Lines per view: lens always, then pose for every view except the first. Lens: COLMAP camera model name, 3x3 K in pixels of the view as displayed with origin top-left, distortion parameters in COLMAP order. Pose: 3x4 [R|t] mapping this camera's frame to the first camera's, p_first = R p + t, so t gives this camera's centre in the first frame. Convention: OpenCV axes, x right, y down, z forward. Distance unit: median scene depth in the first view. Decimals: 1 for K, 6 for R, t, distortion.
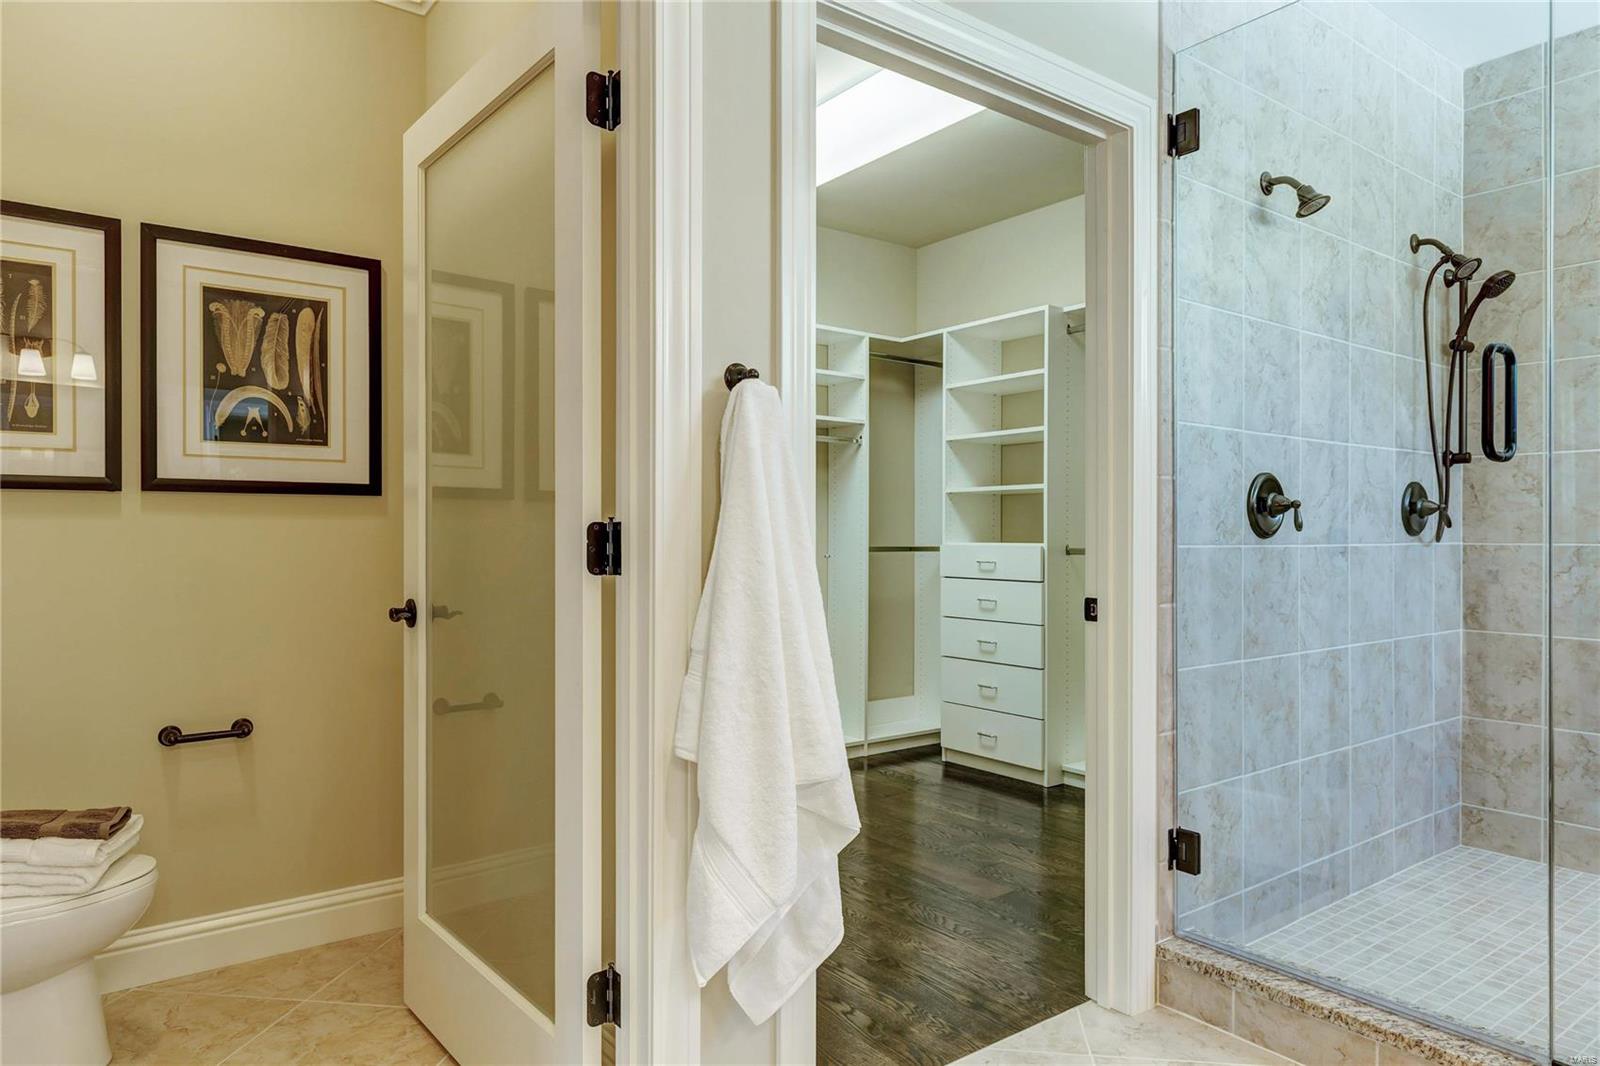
lens RADIAL K [[991.7, 0, 800.0], [0, 991.7, 533.0], [0, 0, 1]] dist [-0.001234, -0.000905]
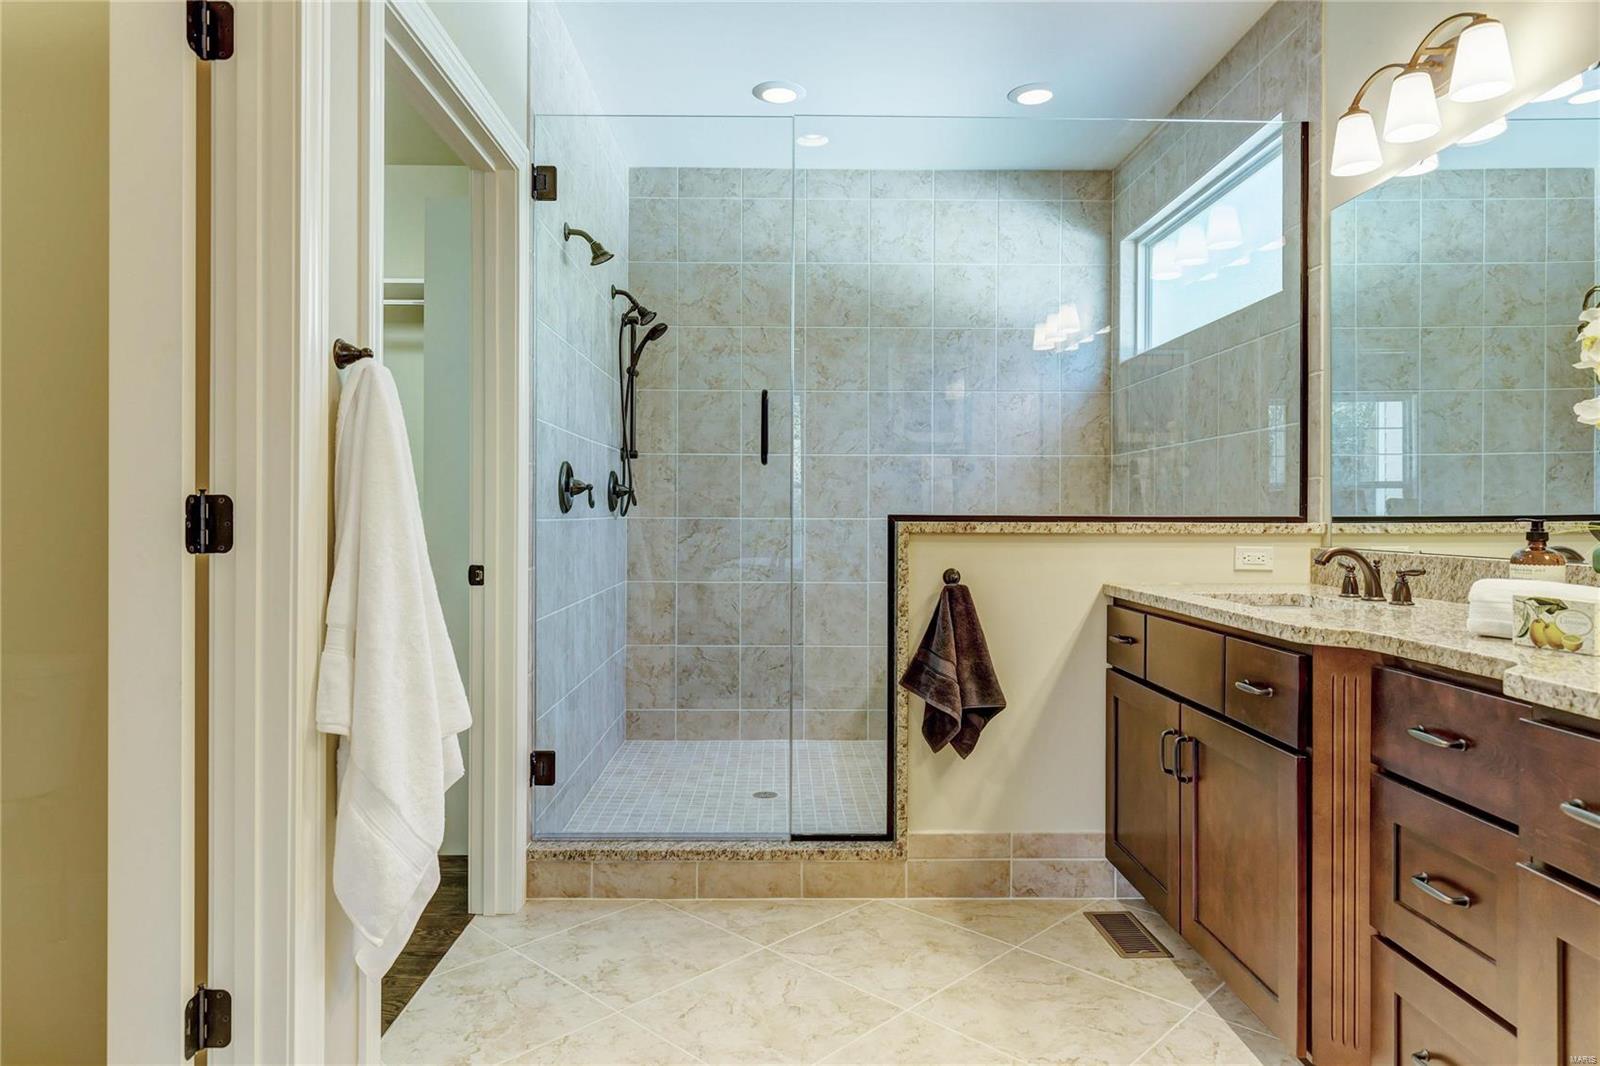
lens RADIAL K [[988.5, 0, 792.5], [0, 988.5, 502.6], [0, 0, 1]] dist [0.002612, 0.000509]
pose [[0.594382, 0.011103, 0.804106, -0.422373], [-0.007819, 0.999937, -0.008028, -0.000512], [-0.804145, -0.001516, 0.594431, 0.024369]]
